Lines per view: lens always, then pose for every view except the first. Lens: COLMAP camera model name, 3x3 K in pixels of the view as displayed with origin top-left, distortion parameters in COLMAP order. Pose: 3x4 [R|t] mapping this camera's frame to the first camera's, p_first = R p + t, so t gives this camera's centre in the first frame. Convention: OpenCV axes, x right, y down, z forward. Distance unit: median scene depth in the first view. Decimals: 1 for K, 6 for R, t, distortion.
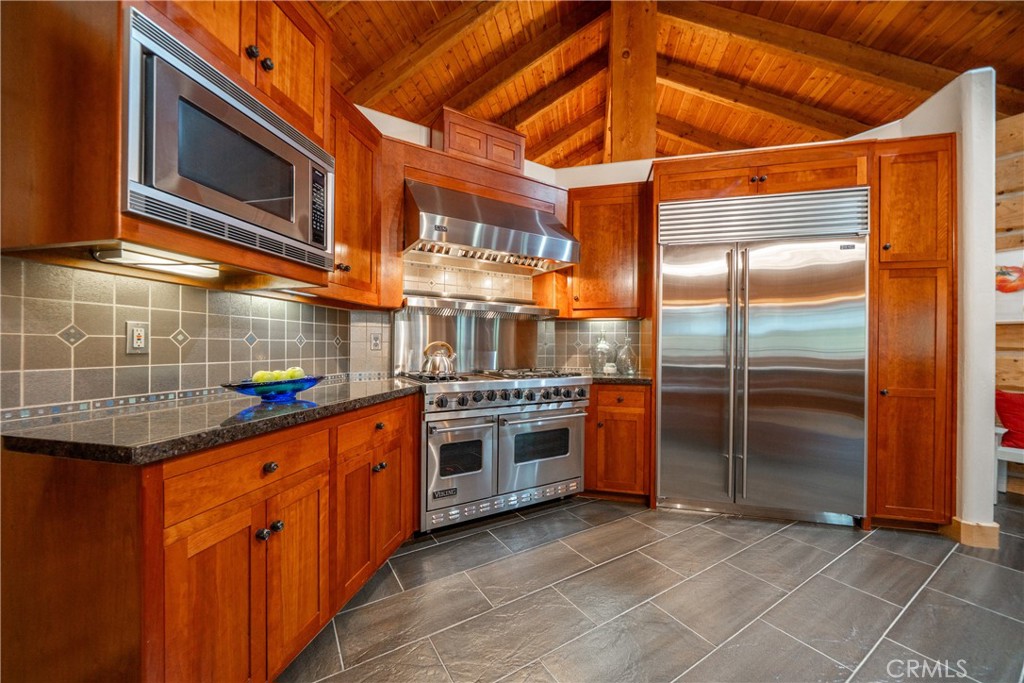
lens RADIAL K [[368.0, 0, 512.0], [0, 368.0, 341.5], [0, 0, 1]] dist [-0.001125, -0.000104]
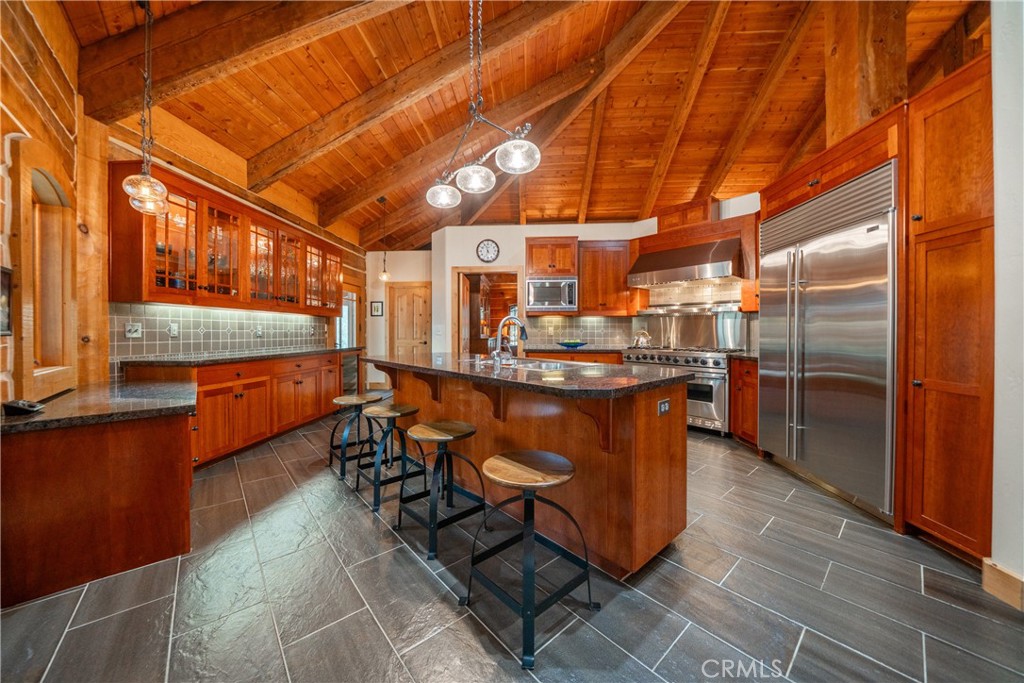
lens RADIAL K [[356.2, 0, 512.8], [0, 356.2, 335.0], [0, 0, 1]] dist [-0.005290, -0.000362]
pose [[0.179327, -0.000643, -0.983789, 1.672145], [0.003172, 0.999995, -0.000075, 0.019399], [0.983784, -0.003107, 0.179328, -0.102406]]
